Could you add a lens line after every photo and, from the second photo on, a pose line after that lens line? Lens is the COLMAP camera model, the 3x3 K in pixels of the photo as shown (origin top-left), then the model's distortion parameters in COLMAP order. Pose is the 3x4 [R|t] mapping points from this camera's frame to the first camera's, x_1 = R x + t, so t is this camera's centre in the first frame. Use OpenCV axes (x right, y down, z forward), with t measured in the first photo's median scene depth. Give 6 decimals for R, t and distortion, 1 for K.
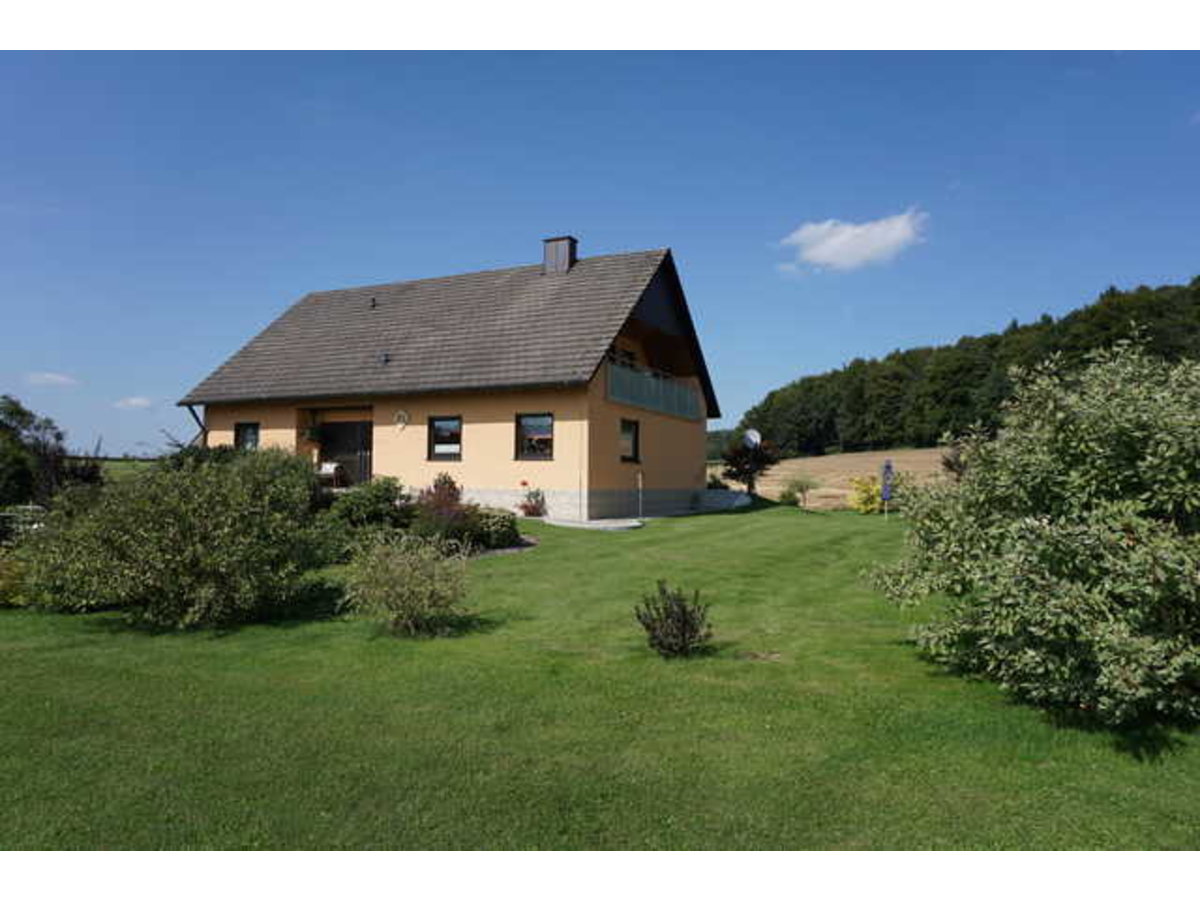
lens RADIAL K [[793.9, 0, 600.0], [0, 793.9, 450.0], [0, 0, 1]] dist [-0.040563, 0.000792]
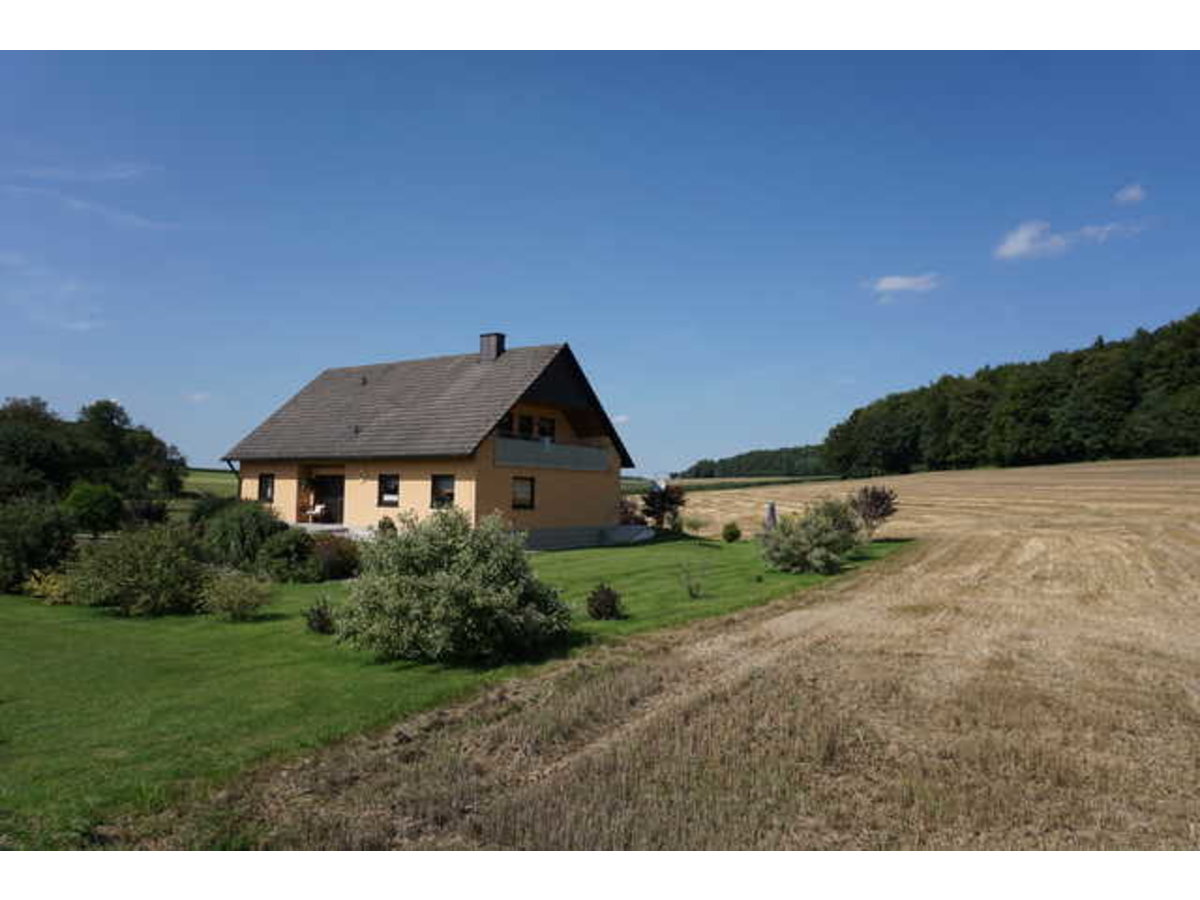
lens RADIAL K [[793.9, 0, 600.0], [0, 793.9, 450.0], [0, 0, 1]] dist [-0.040563, 0.000792]
pose [[0.990239, -0.000610, -0.139379, 0.307162], [-0.001597, 0.999875, -0.015725, -0.054345], [0.139372, 0.015794, 0.990114, -0.268944]]
